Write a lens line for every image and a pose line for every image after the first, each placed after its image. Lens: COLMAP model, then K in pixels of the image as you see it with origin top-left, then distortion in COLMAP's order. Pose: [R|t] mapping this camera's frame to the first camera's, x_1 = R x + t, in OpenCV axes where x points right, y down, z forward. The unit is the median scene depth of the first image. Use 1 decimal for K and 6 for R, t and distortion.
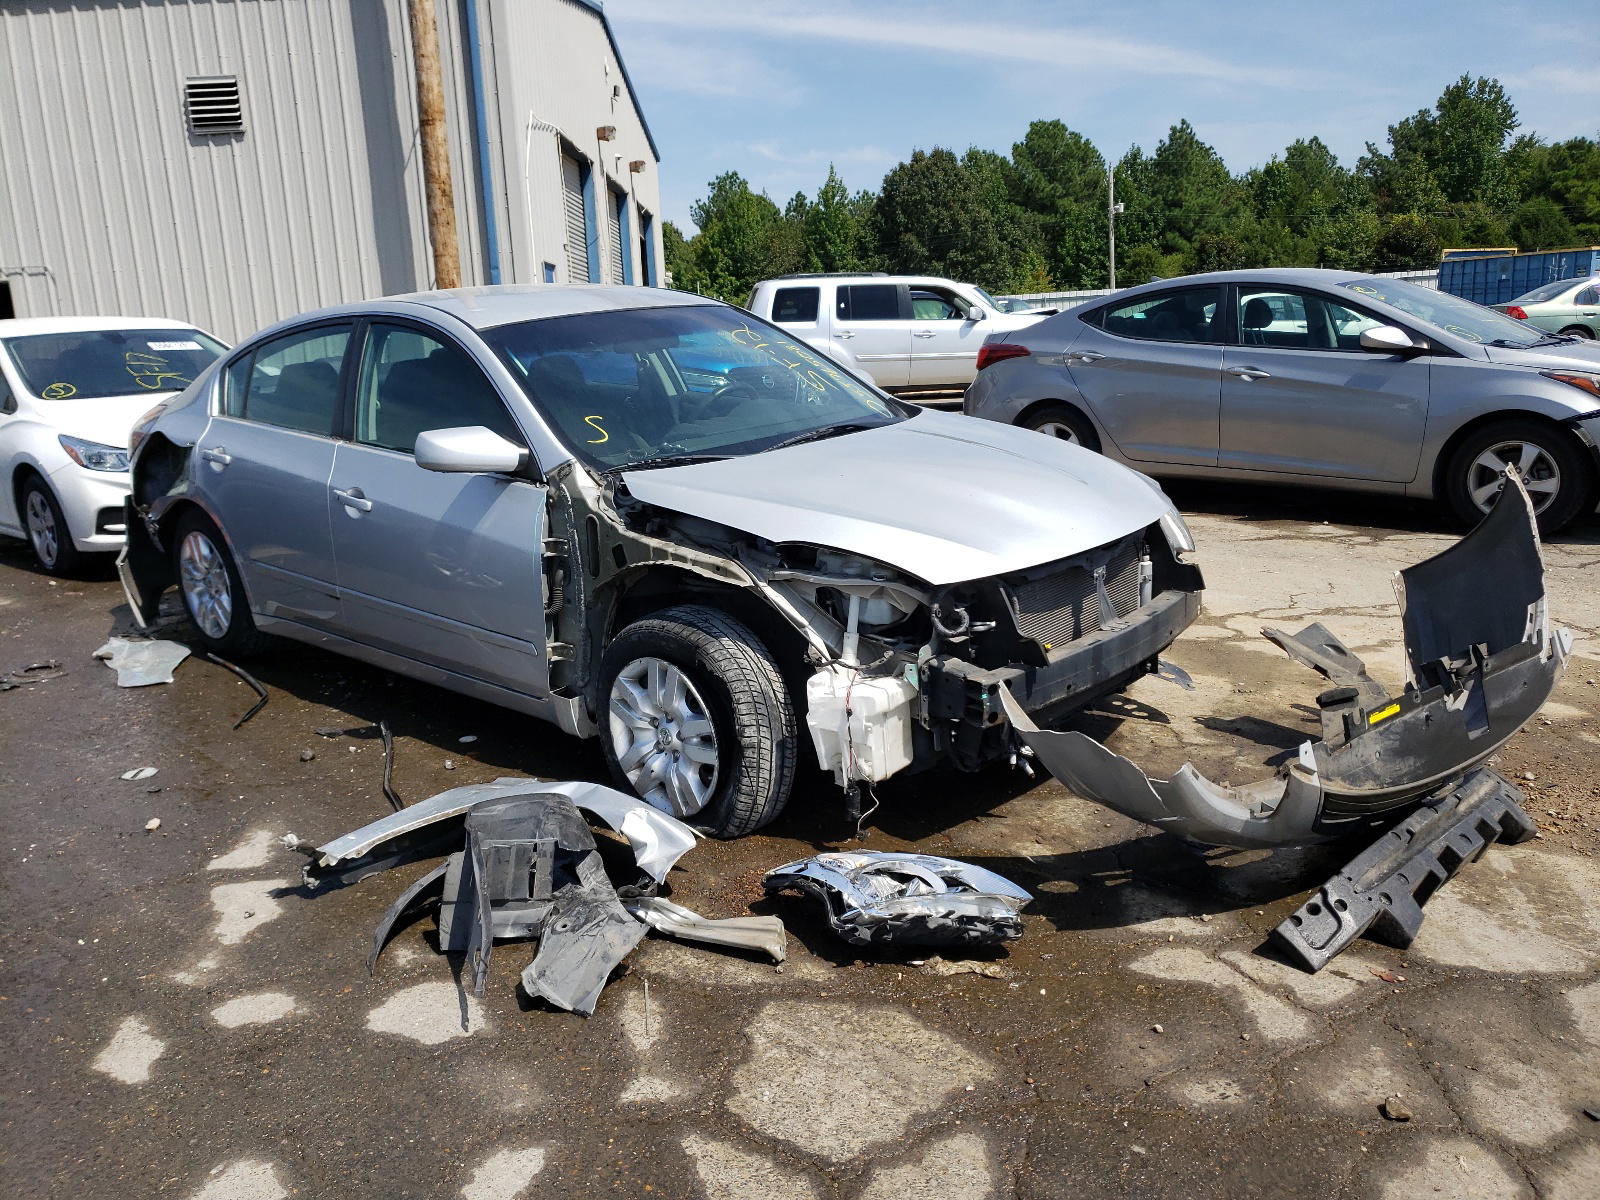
lens RADIAL K [[1193.7, 0, 800.0], [0, 1193.7, 600.0], [0, 0, 1]] dist [0.000104, 0.000771]
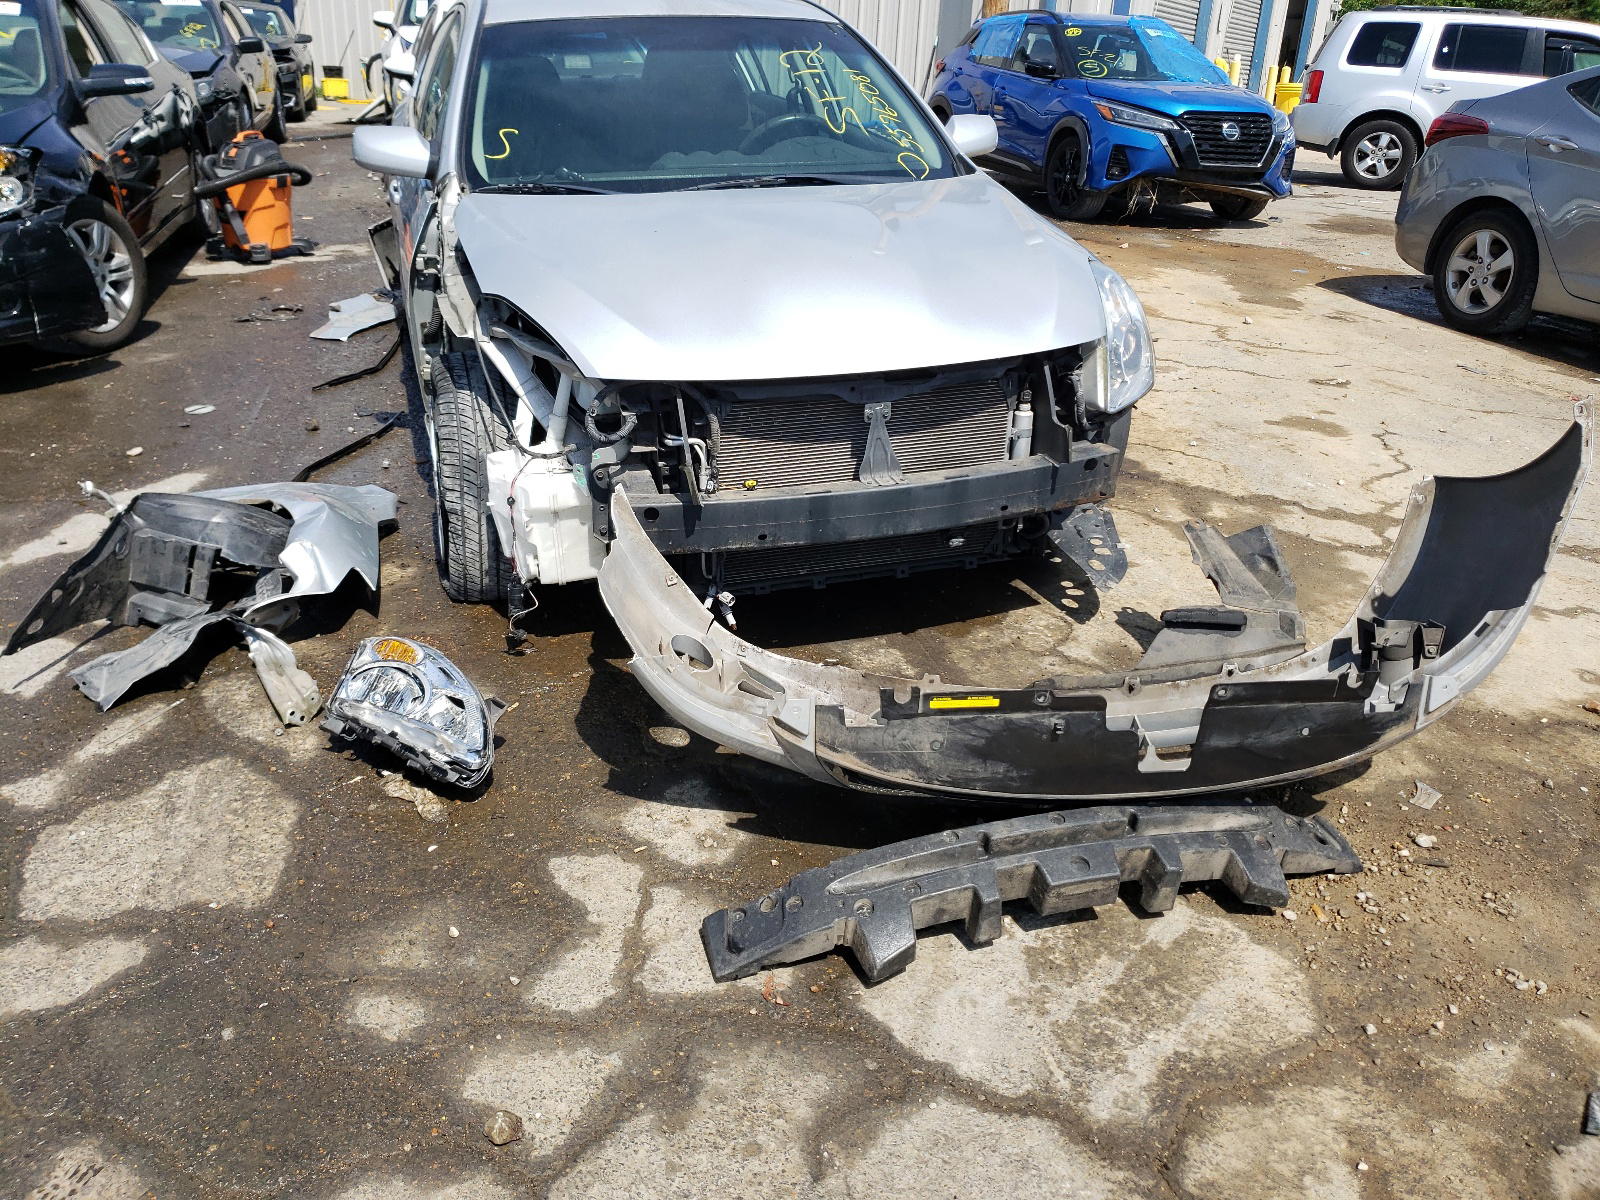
lens RADIAL K [[1193.7, 0, 800.0], [0, 1193.7, 600.0], [0, 0, 1]] dist [0.000104, 0.000771]
pose [[0.874927, 0.275610, -0.398173, 0.585055], [-0.186106, 0.950466, 0.248957, -0.094454], [0.447065, -0.143717, 0.882881, 0.284643]]
